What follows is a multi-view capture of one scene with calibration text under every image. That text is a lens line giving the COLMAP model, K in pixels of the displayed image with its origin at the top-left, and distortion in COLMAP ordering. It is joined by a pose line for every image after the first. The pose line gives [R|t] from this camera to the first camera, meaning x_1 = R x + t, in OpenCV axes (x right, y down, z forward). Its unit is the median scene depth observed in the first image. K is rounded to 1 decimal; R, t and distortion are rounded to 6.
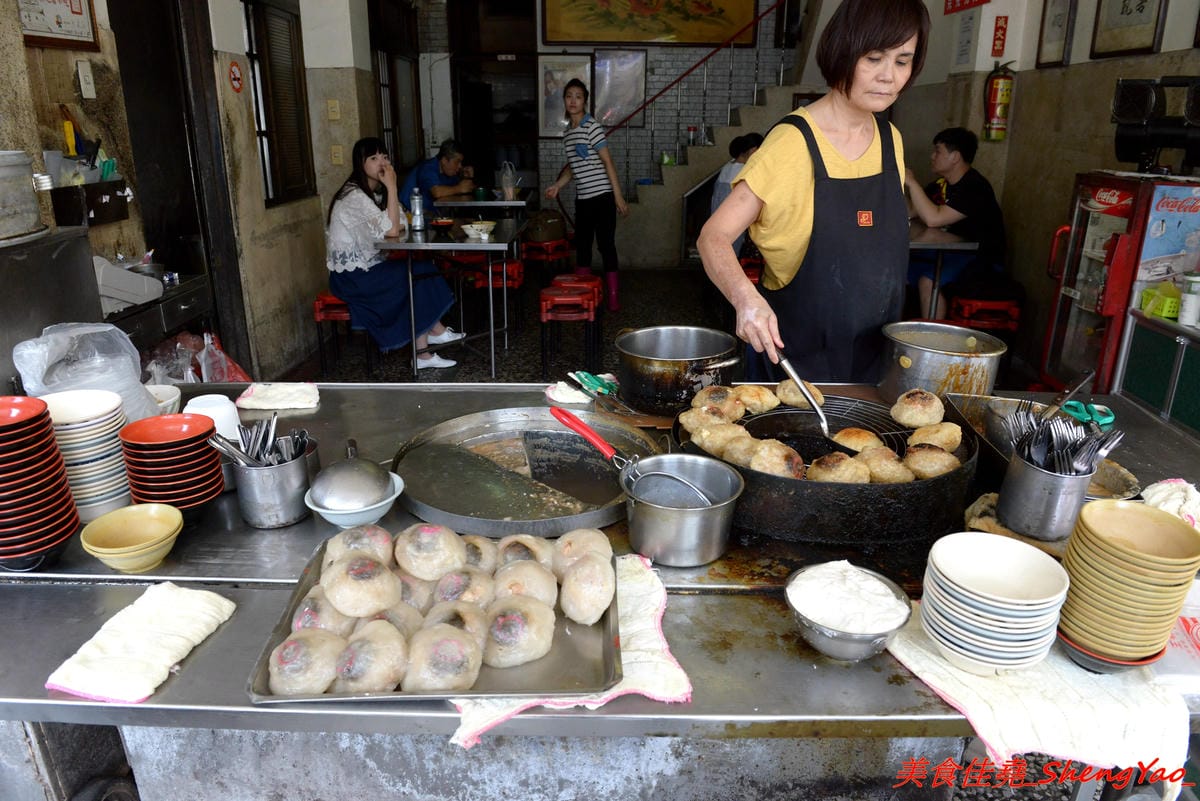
lens RADIAL K [[804.8, 0, 596.5], [0, 804.8, 407.0], [0, 0, 1]] dist [-0.063881, 0.002358]
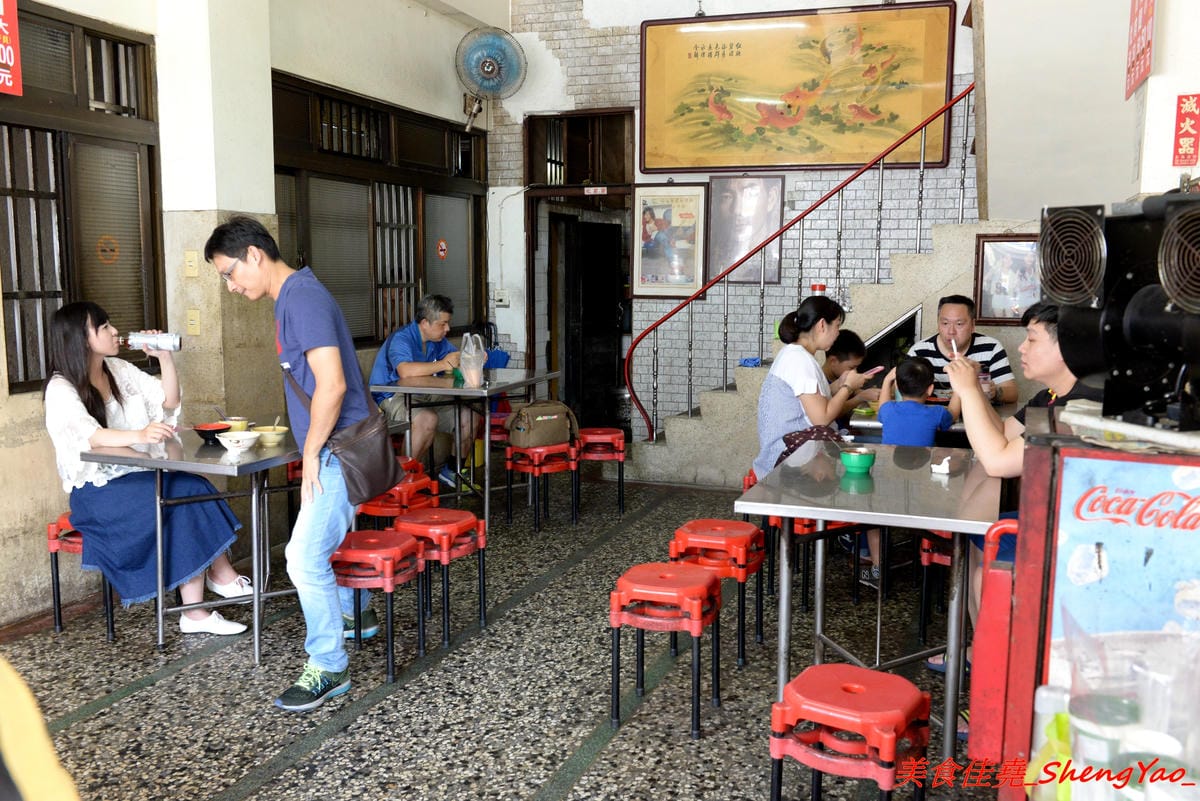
lens RADIAL K [[1053.4, 0, 595.1], [0, 1053.4, 402.0], [0, 0, 1]] dist [0.002761, -0.012813]
pose [[0.941308, 0.044168, -0.334646, 0.246059], [-0.113602, 0.975022, -0.190857, -0.066264], [0.317857, 0.217672, 0.922814, 0.149629]]
